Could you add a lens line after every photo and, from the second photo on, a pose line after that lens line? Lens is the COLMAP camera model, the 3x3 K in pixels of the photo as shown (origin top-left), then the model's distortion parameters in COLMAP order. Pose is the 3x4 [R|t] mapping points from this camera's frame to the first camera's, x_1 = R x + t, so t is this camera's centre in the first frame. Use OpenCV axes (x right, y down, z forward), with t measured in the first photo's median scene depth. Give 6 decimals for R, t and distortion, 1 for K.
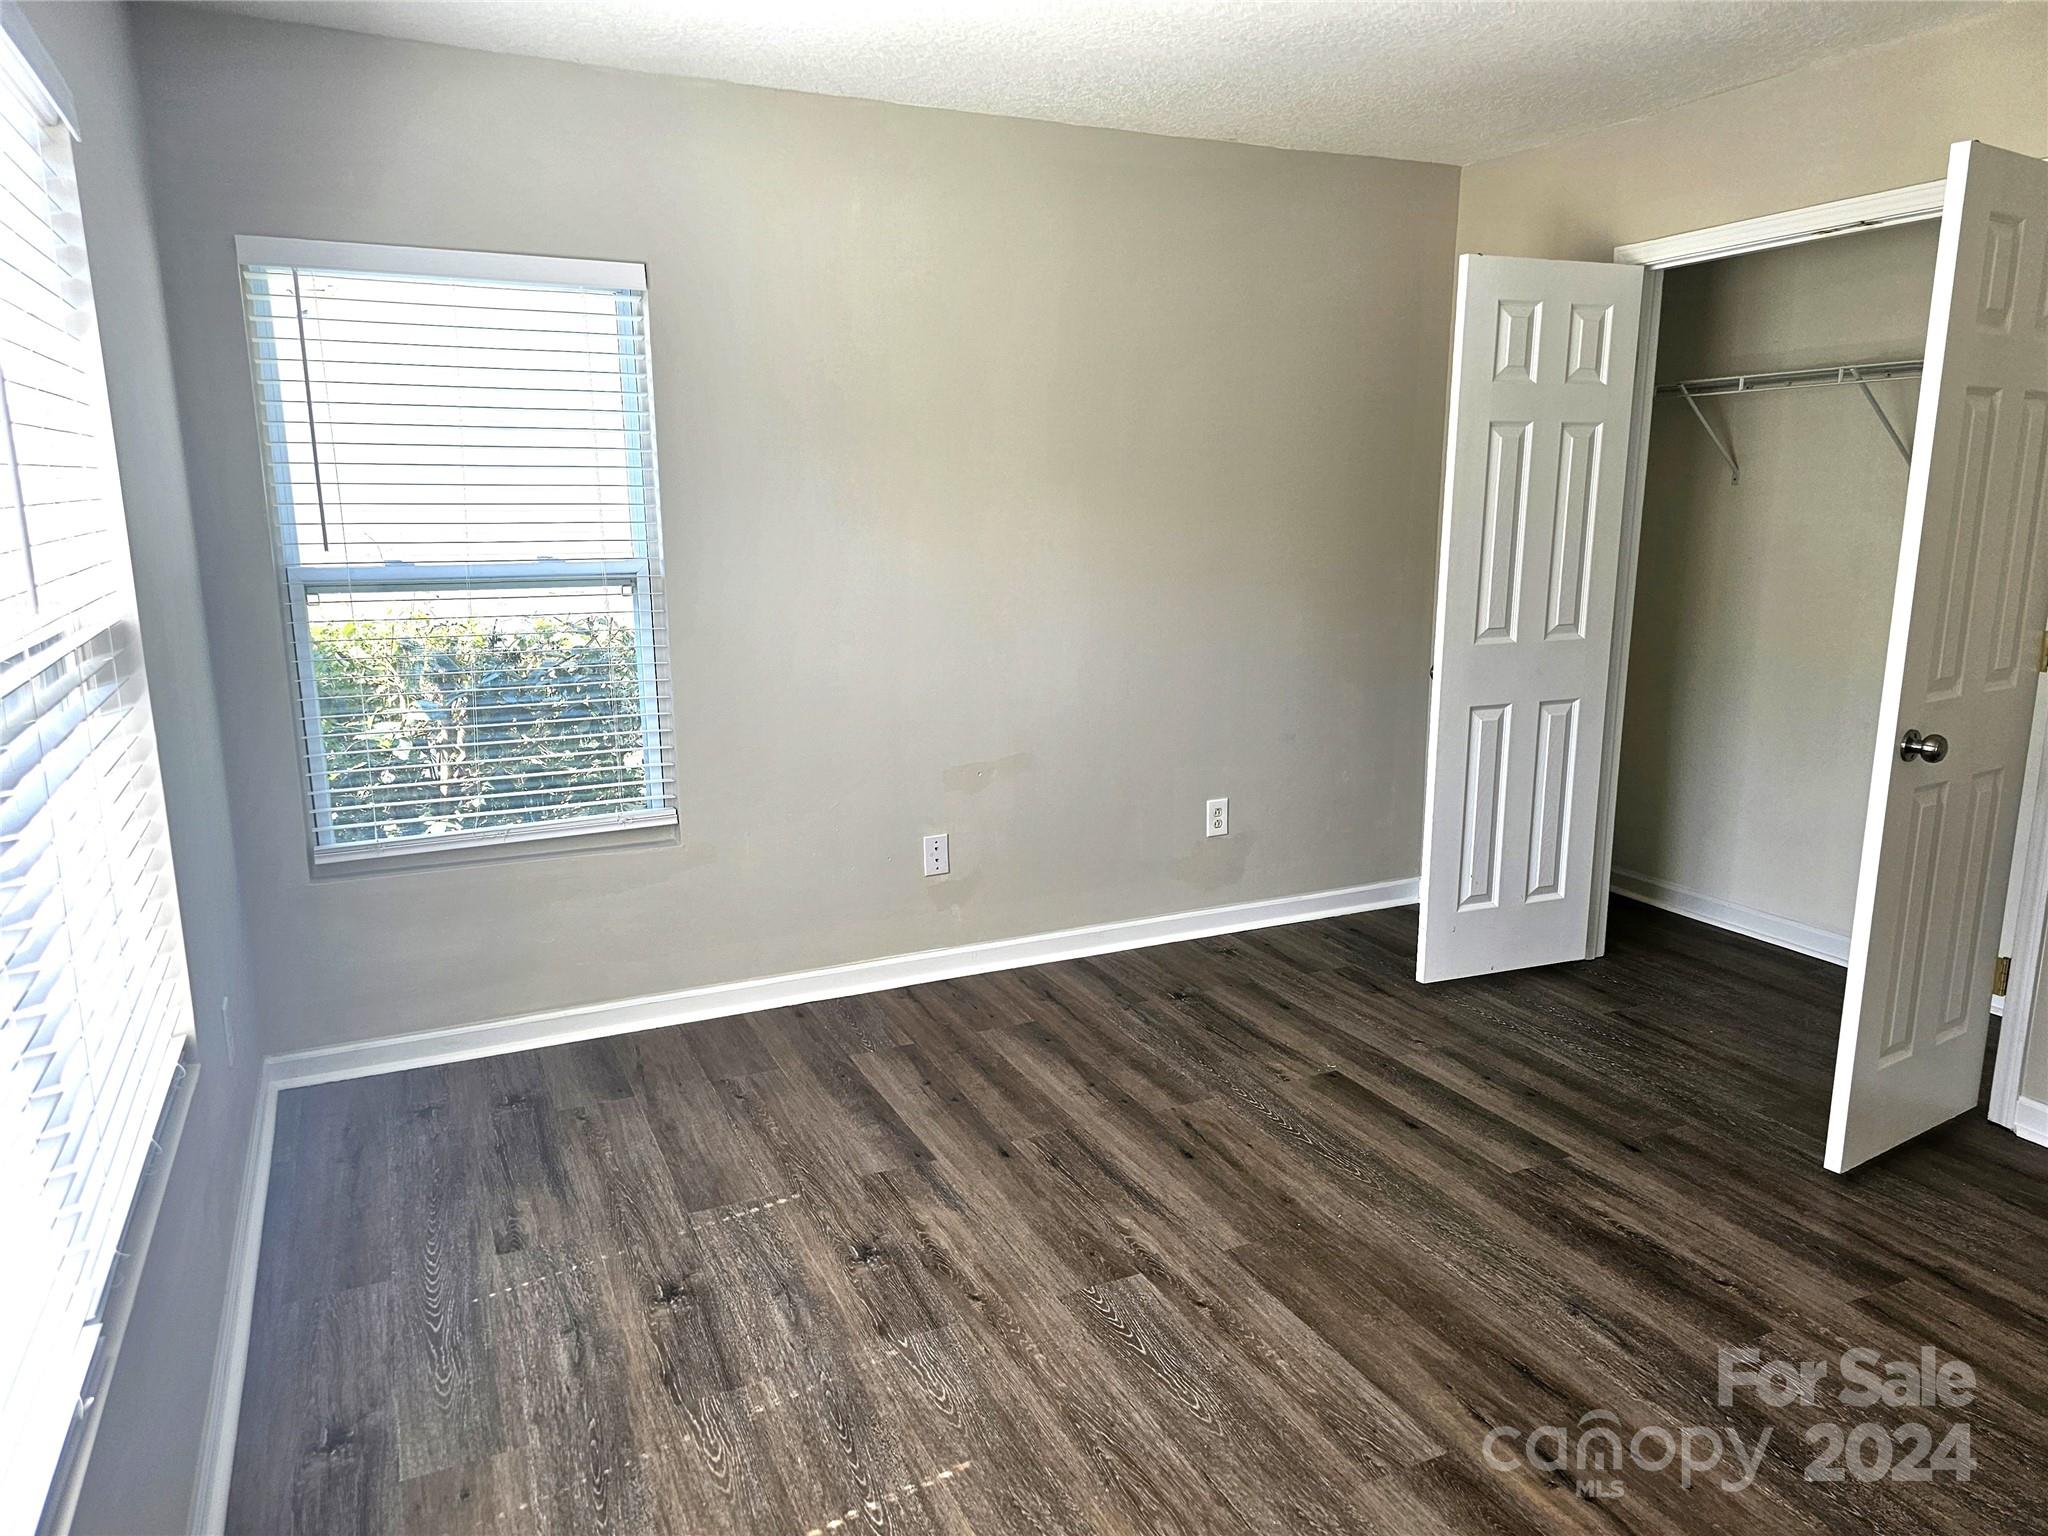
lens RADIAL K [[1368.8, 0, 999.7], [0, 1368.8, 764.8], [0, 0, 1]] dist [0.058424, -0.059011]
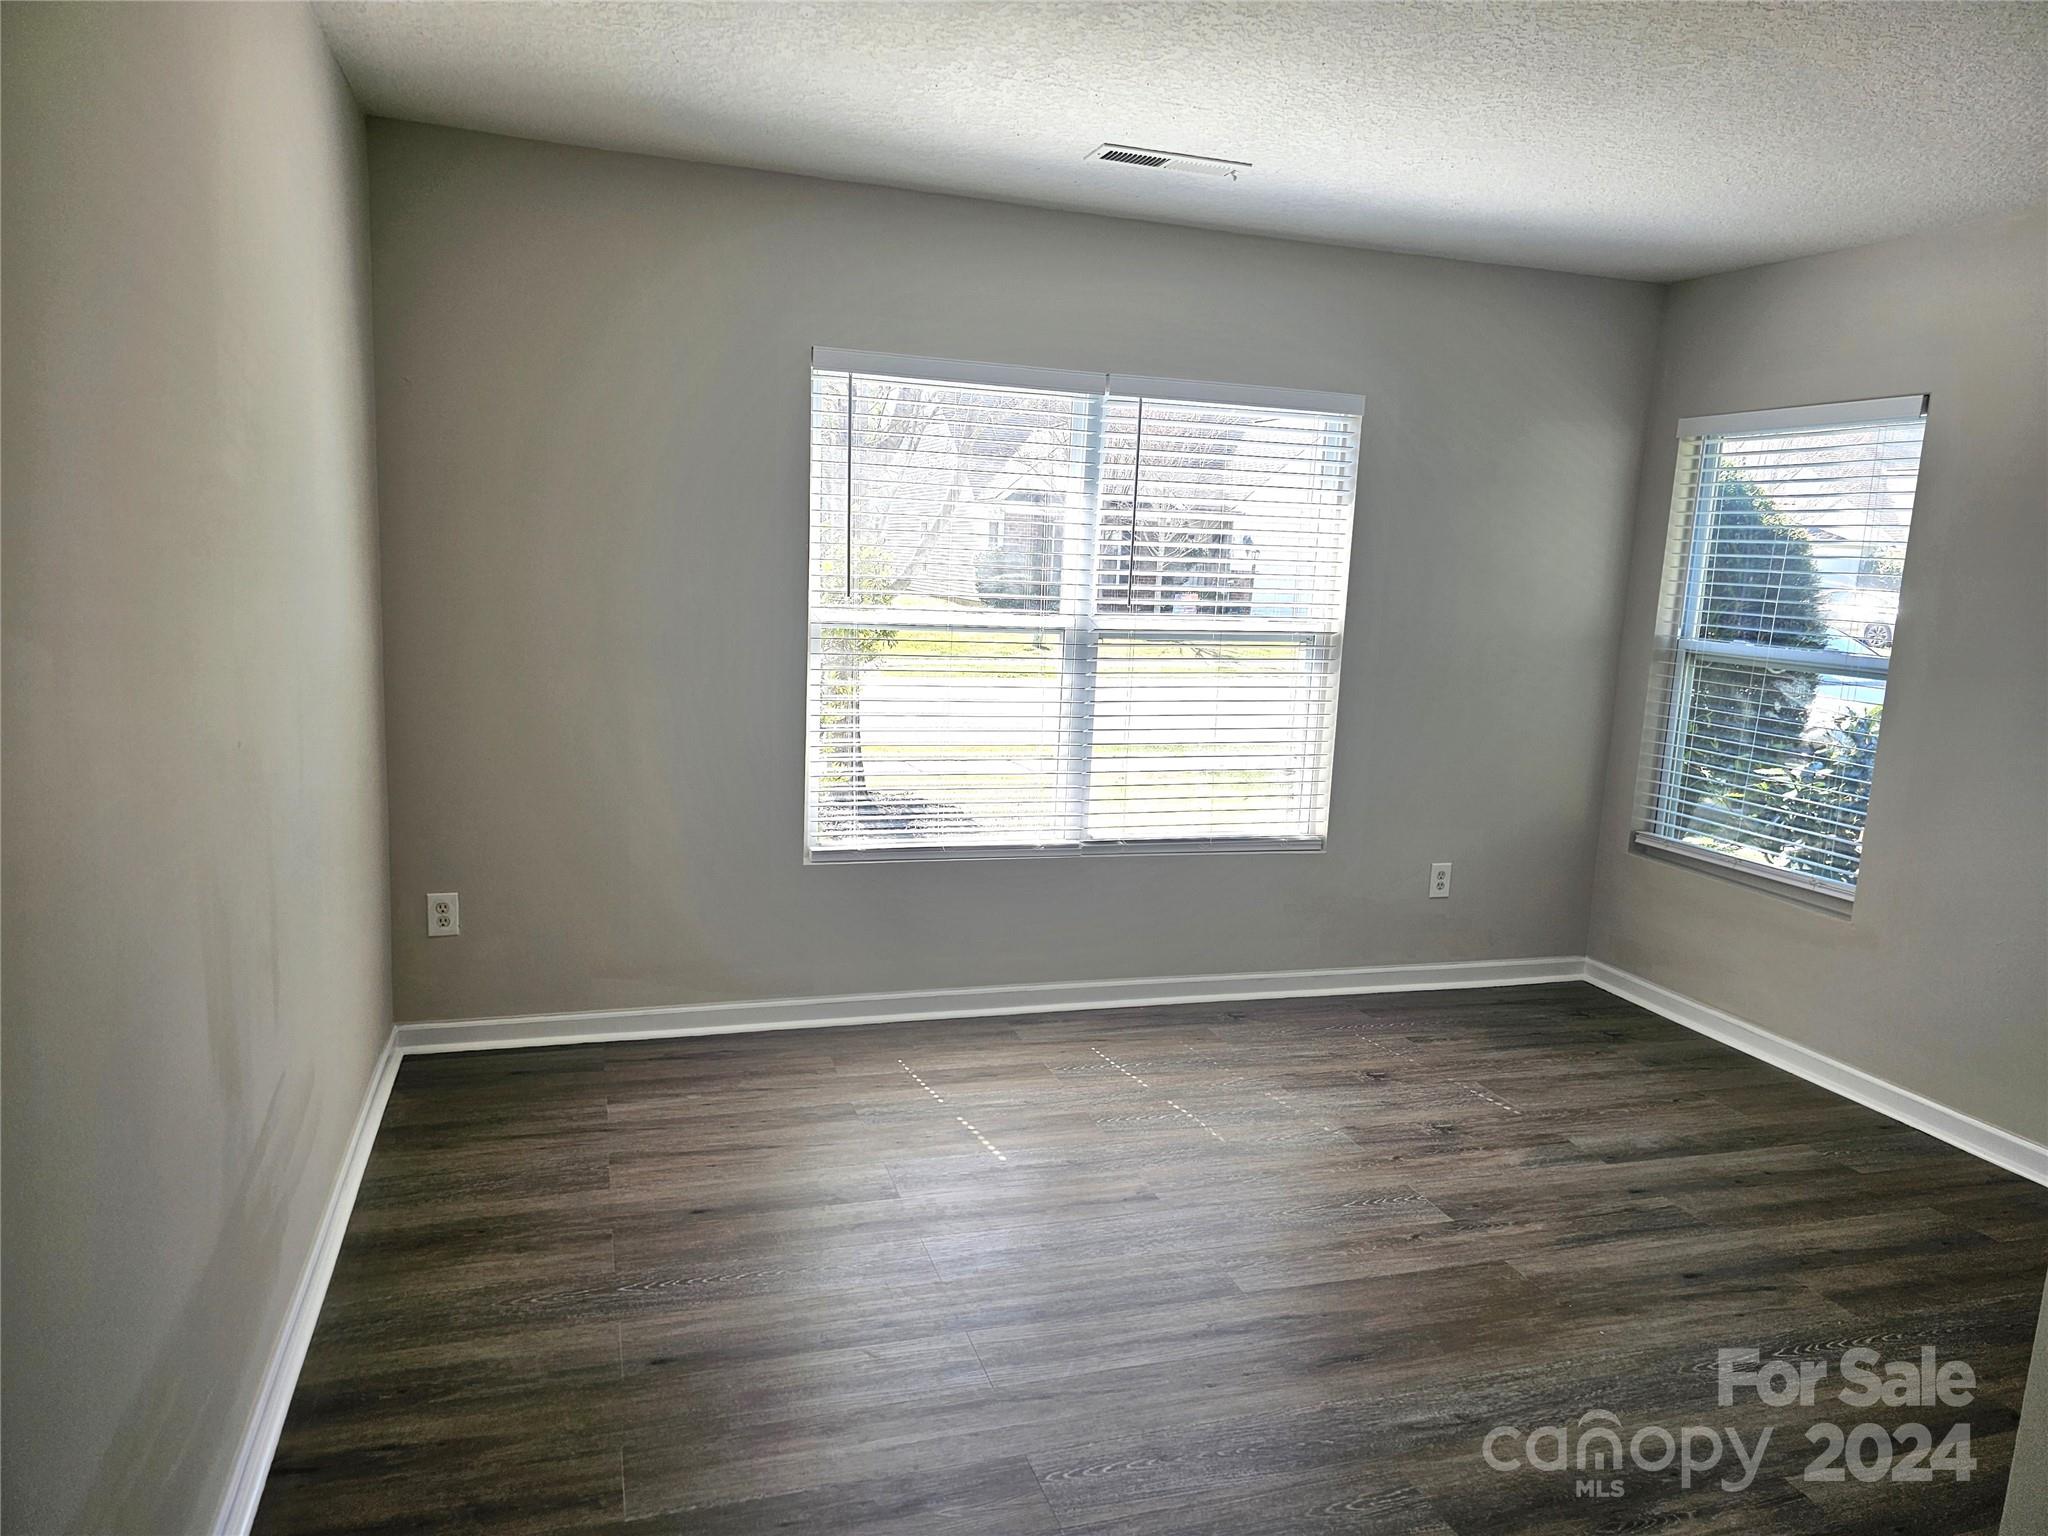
lens RADIAL K [[1368.8, 0, 999.7], [0, 1368.8, 764.8], [0, 0, 1]] dist [0.058424, -0.059011]
pose [[-0.141384, 0.149431, -0.978612, 1.128775], [-0.232113, 0.955981, 0.179510, -0.123049], [0.962359, 0.252528, -0.100475, 0.556433]]
